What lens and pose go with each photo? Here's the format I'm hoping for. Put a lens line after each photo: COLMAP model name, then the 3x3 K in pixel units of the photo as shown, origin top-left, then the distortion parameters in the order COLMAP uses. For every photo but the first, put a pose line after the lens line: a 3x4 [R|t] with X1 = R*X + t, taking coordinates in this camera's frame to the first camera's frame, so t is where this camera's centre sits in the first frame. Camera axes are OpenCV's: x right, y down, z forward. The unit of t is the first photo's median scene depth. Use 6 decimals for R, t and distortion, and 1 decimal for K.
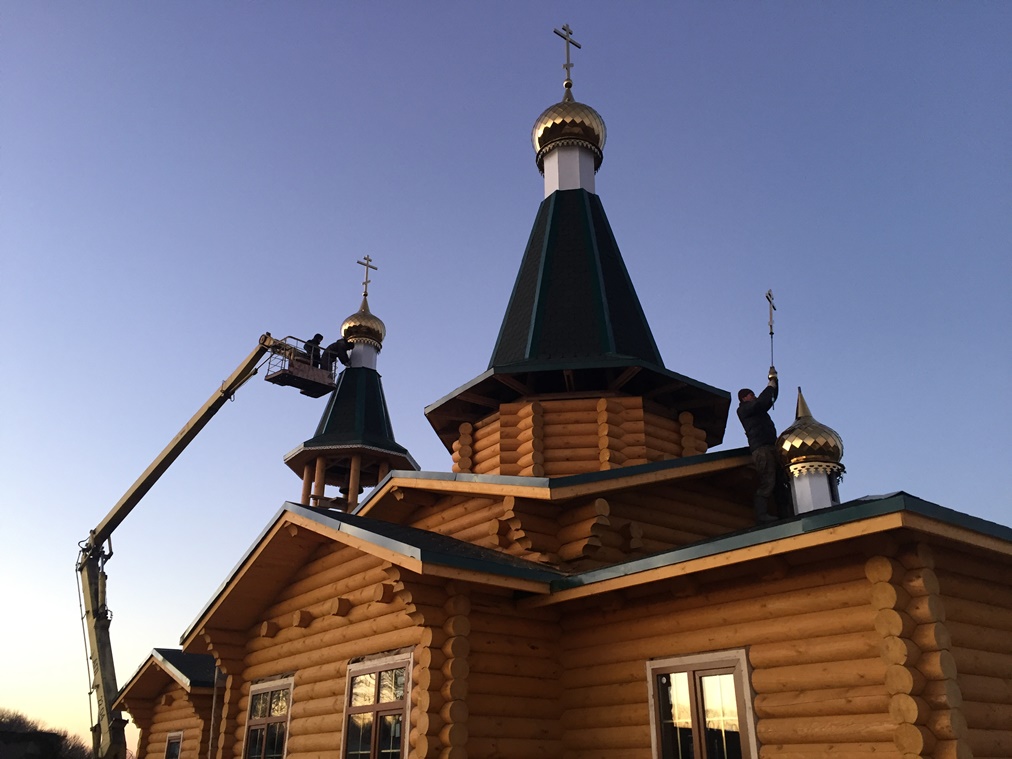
lens RADIAL K [[885.1, 0, 506.0], [0, 885.1, 379.5], [0, 0, 1]] dist [0.090516, -0.114515]
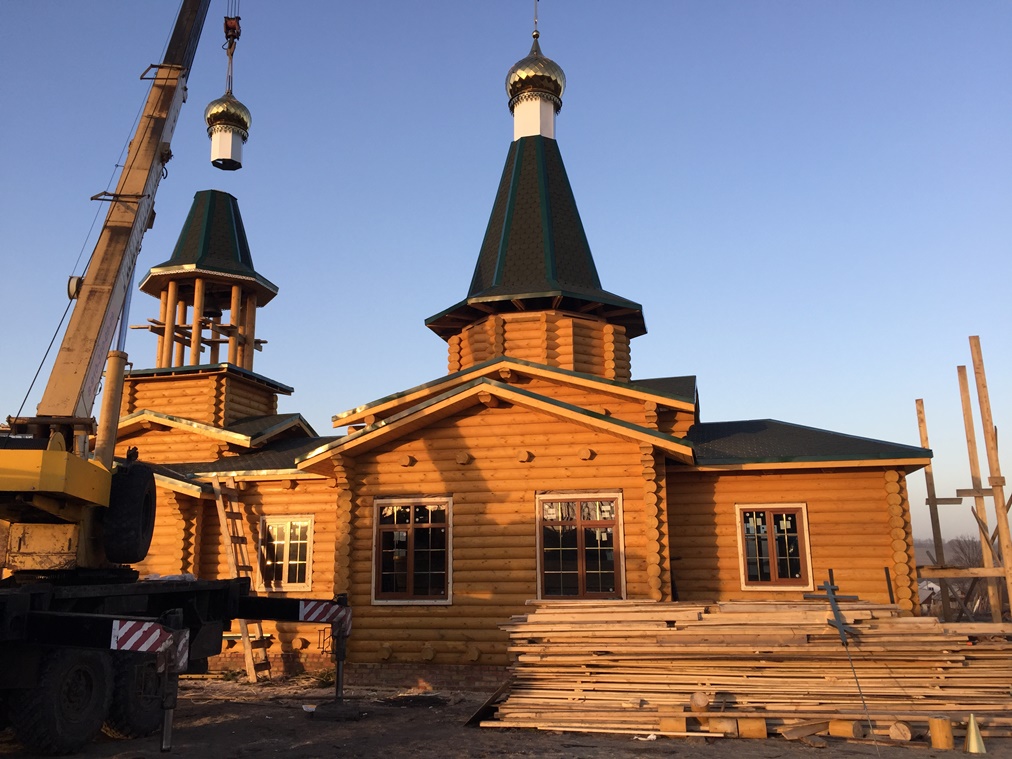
lens RADIAL K [[885.1, 0, 506.0], [0, 885.1, 379.5], [0, 0, 1]] dist [0.090516, -0.114515]
pose [[0.750704, 0.117175, 0.650164, -1.352726], [-0.255639, 0.959001, 0.122336, -0.039164], [-0.609173, -0.258045, 0.749880, -0.039898]]
